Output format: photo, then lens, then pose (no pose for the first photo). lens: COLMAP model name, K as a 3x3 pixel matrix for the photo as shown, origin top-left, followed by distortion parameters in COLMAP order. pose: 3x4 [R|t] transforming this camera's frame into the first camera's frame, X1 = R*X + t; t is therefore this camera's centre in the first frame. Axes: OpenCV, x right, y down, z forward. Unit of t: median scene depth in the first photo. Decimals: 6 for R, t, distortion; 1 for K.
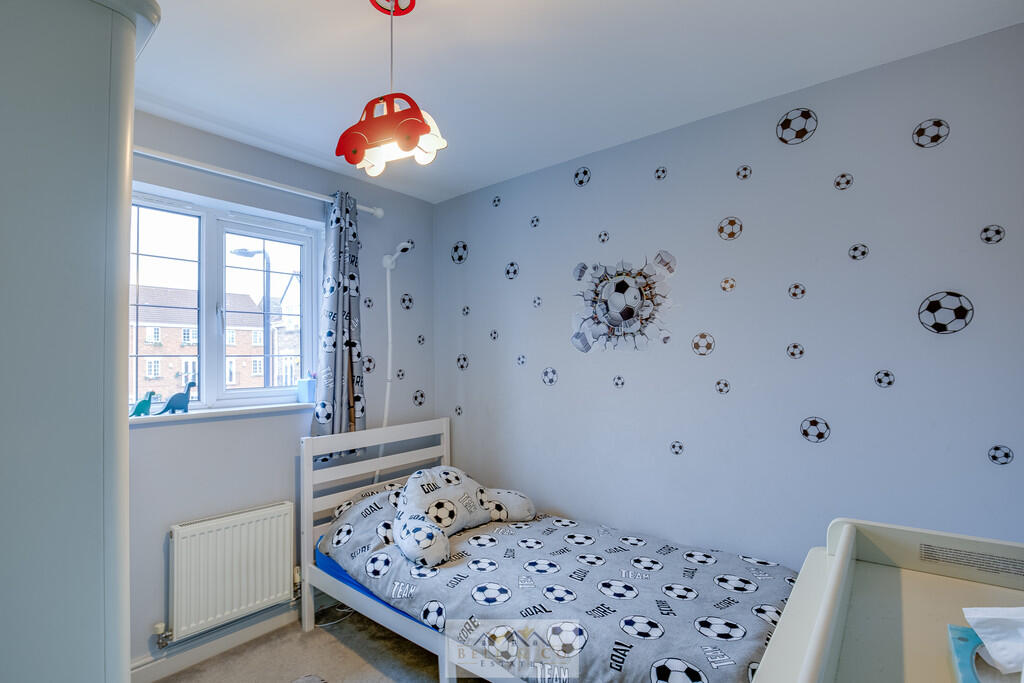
lens RADIAL K [[486.0, 0, 513.0], [0, 486.0, 355.1], [0, 0, 1]] dist [-0.002641, -0.000512]
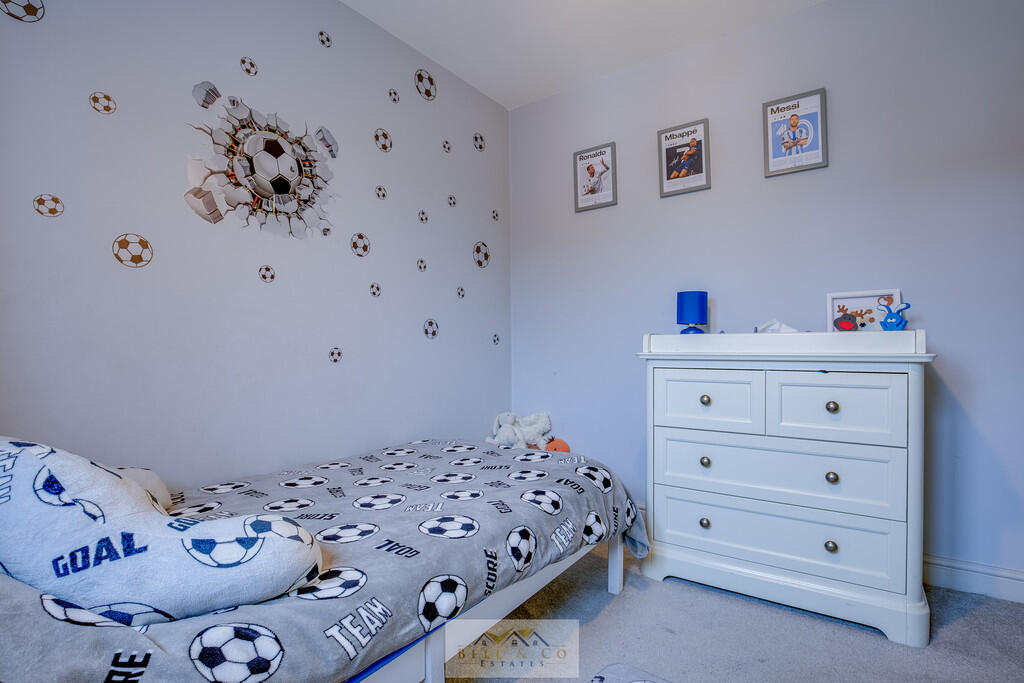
lens RADIAL K [[524.3, 0, 512.0], [0, 524.3, 341.5], [0, 0, 1]] dist [-0.040716, -0.000078]
pose [[-0.072740, 0.021783, 0.997113, -0.601263], [-0.028341, 0.999313, -0.023898, 0.169046], [-0.996948, -0.029997, -0.072073, 0.701544]]
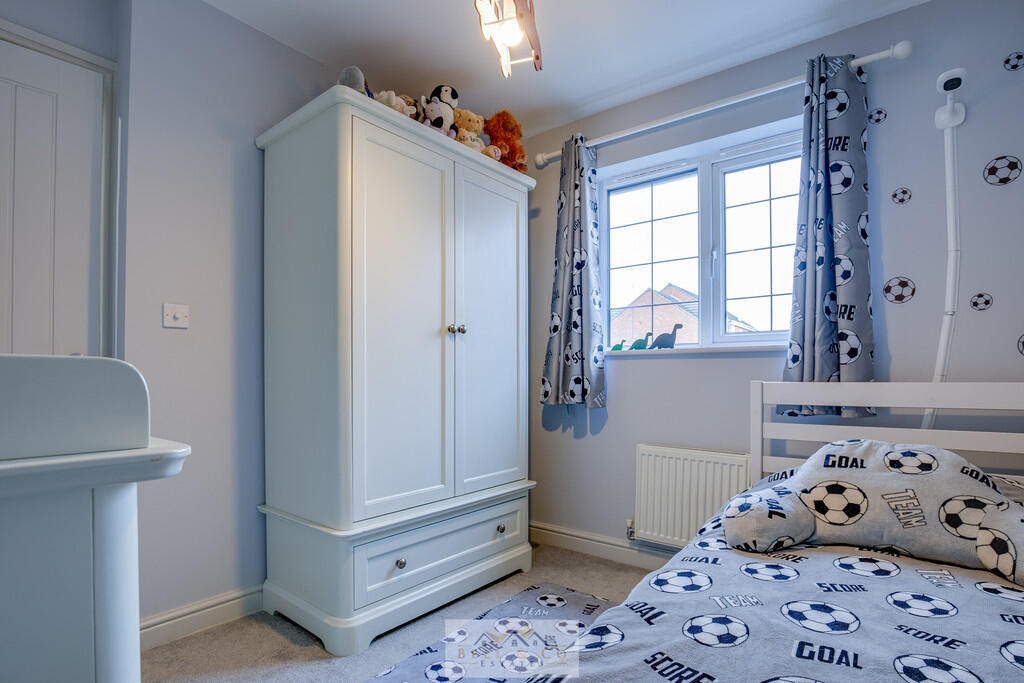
lens RADIAL K [[516.9, 0, 513.3], [0, 516.9, 372.8], [0, 0, 1]] dist [0.000070, -0.000032]
pose [[0.048186, 0.009534, -0.998793, 0.462221], [0.013518, 0.999857, 0.010197, 0.143688], [0.998747, -0.013993, 0.048050, 0.539235]]
